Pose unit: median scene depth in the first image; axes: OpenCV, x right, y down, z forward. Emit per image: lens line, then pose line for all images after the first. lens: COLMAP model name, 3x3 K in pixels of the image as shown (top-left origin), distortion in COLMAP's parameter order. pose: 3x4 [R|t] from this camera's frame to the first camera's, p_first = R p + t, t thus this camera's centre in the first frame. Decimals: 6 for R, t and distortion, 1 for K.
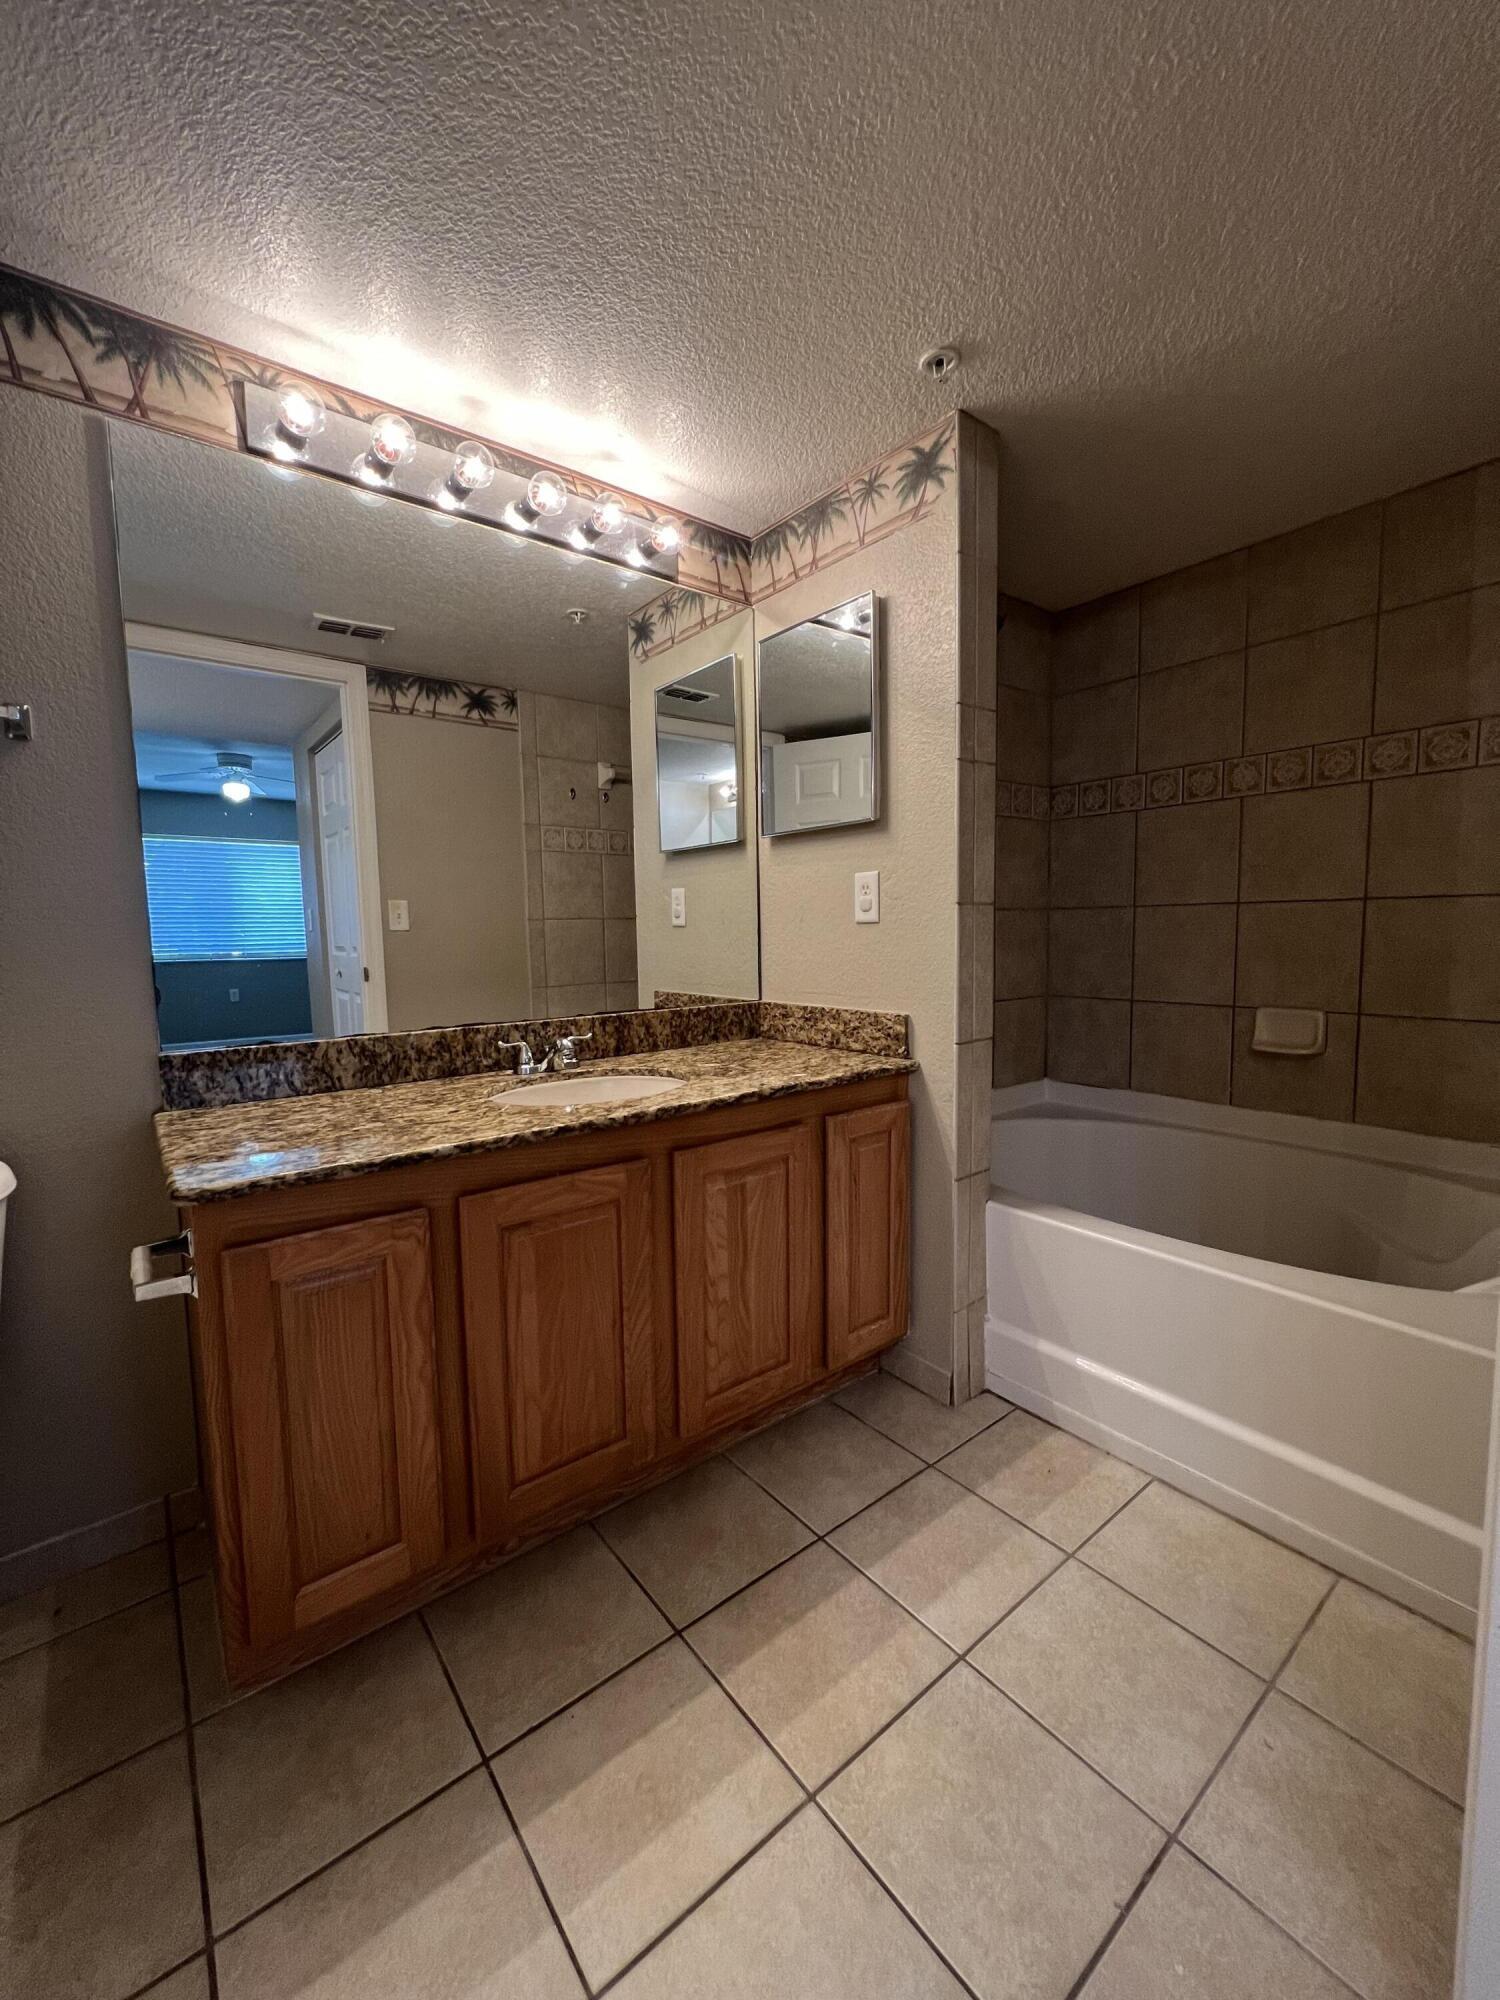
lens RADIAL K [[804.5, 0, 741.4], [0, 804.5, 1004.3], [0, 0, 1]] dist [-0.001036, 0.000376]
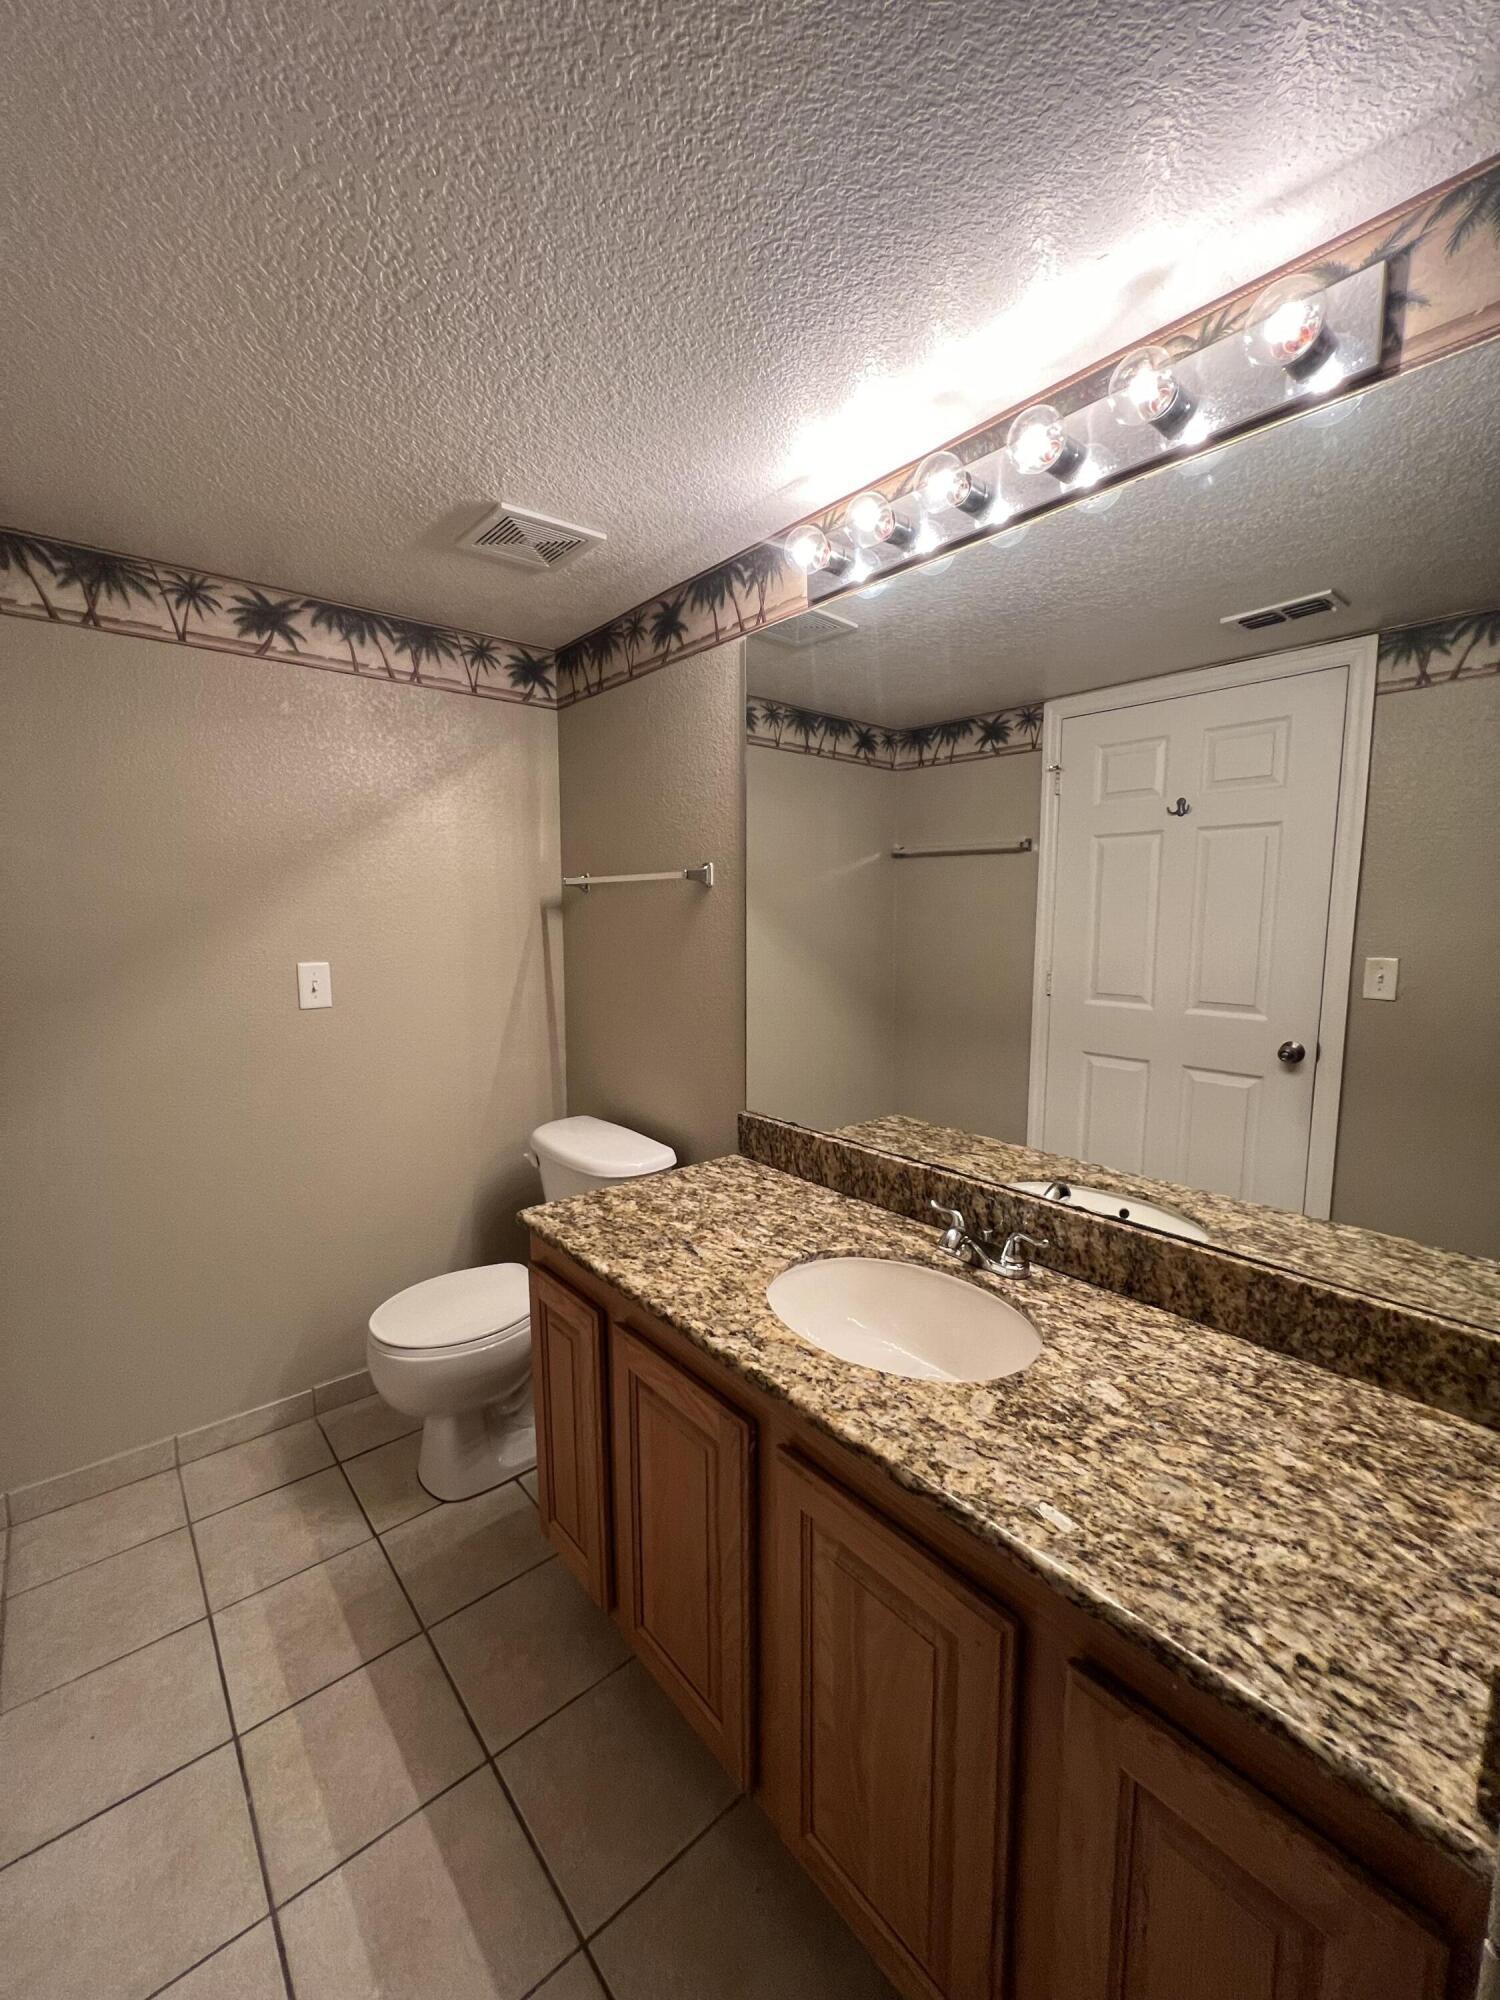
lens RADIAL K [[804.5, 0, 747.7], [0, 804.5, 1005.0], [0, 0, 1]] dist [-0.001036, 0.000376]
pose [[0.034520, 0.132278, -0.990611, 0.467657], [-0.095570, 0.987097, 0.128479, -0.233204], [0.994824, 0.090238, 0.046716, 0.768076]]
